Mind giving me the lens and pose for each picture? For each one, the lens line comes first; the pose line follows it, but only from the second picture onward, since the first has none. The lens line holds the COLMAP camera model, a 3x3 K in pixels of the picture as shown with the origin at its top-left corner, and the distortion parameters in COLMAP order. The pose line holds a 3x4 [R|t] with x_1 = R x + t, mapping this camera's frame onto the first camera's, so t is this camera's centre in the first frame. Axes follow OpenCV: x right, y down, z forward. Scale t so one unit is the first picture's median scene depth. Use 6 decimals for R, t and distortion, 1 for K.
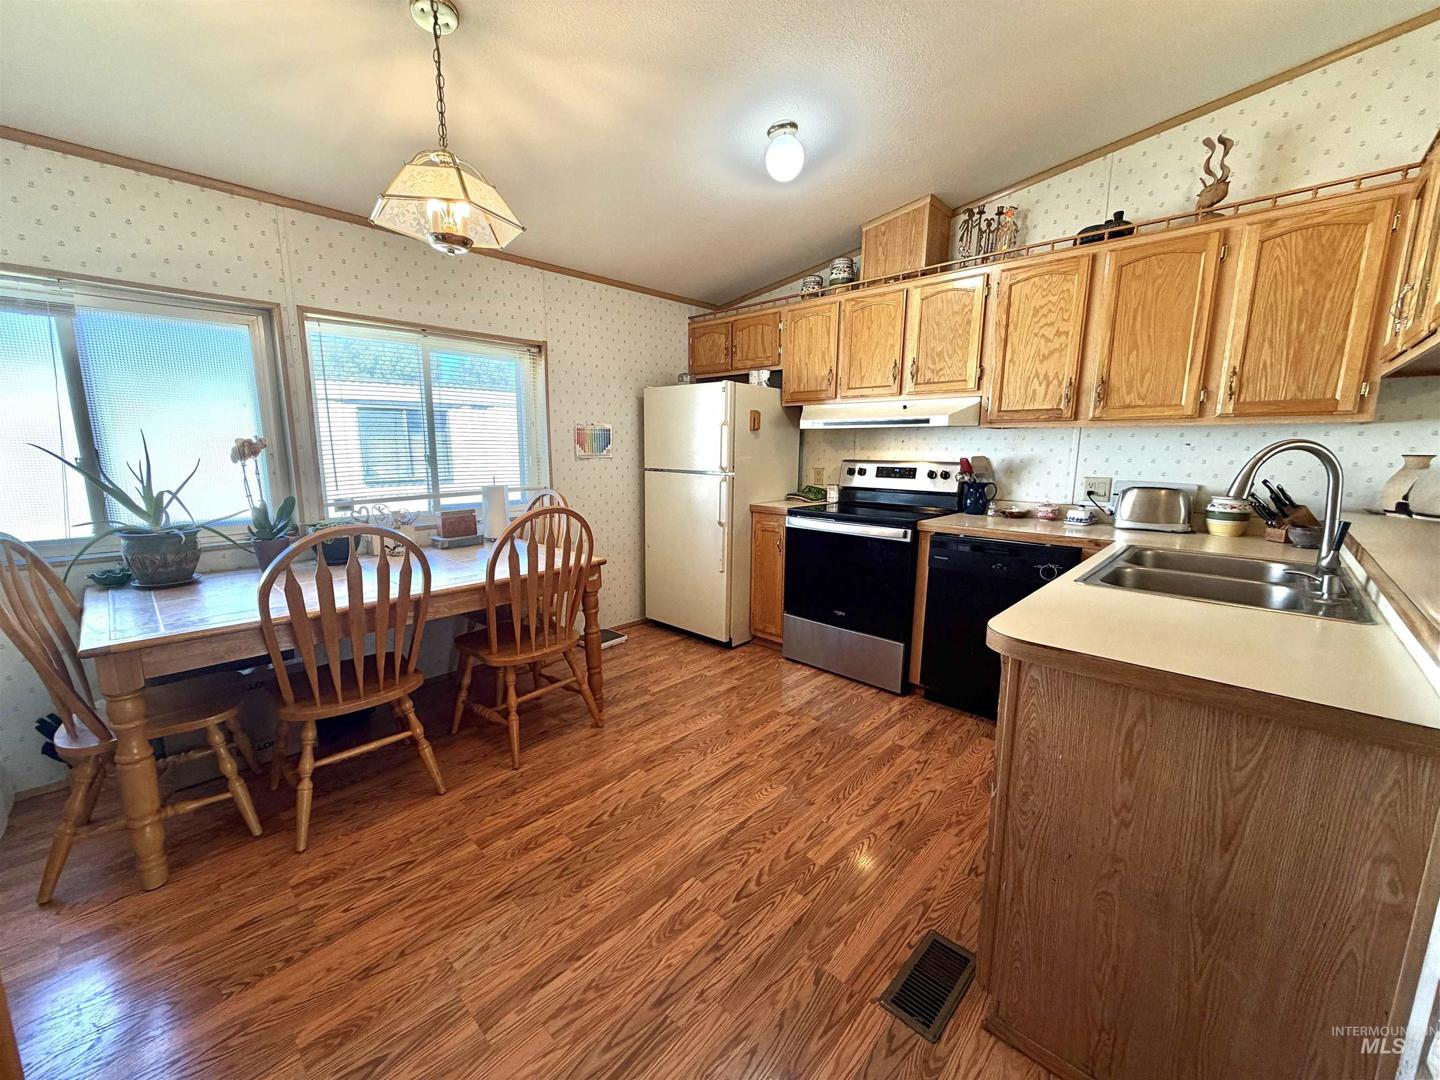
lens RADIAL K [[573.7, 0, 720.7], [0, 573.7, 537.2], [0, 0, 1]] dist [0.000621, -0.000750]
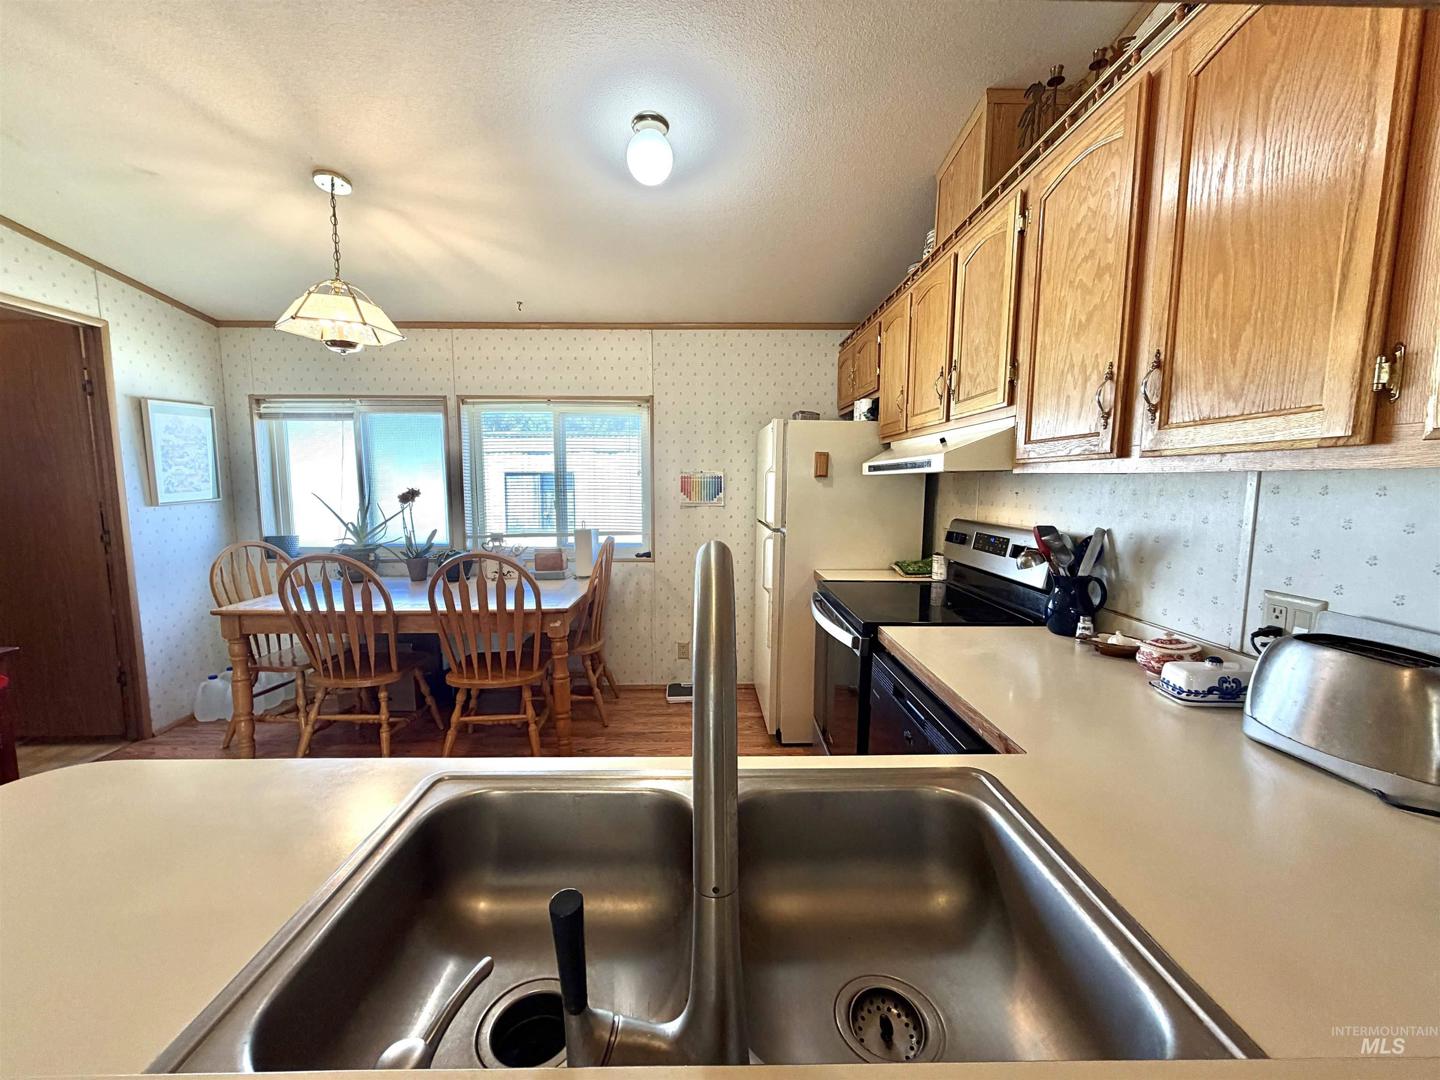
lens RADIAL K [[573.7, 0, 719.8], [0, 573.7, 540.6], [0, 0, 1]] dist [0.000621, -0.000750]
pose [[0.699026, 0.070820, -0.711581, 0.642547], [-0.112766, 0.993550, -0.011893, -0.090700], [0.706149, 0.088555, 0.702504, 0.431084]]
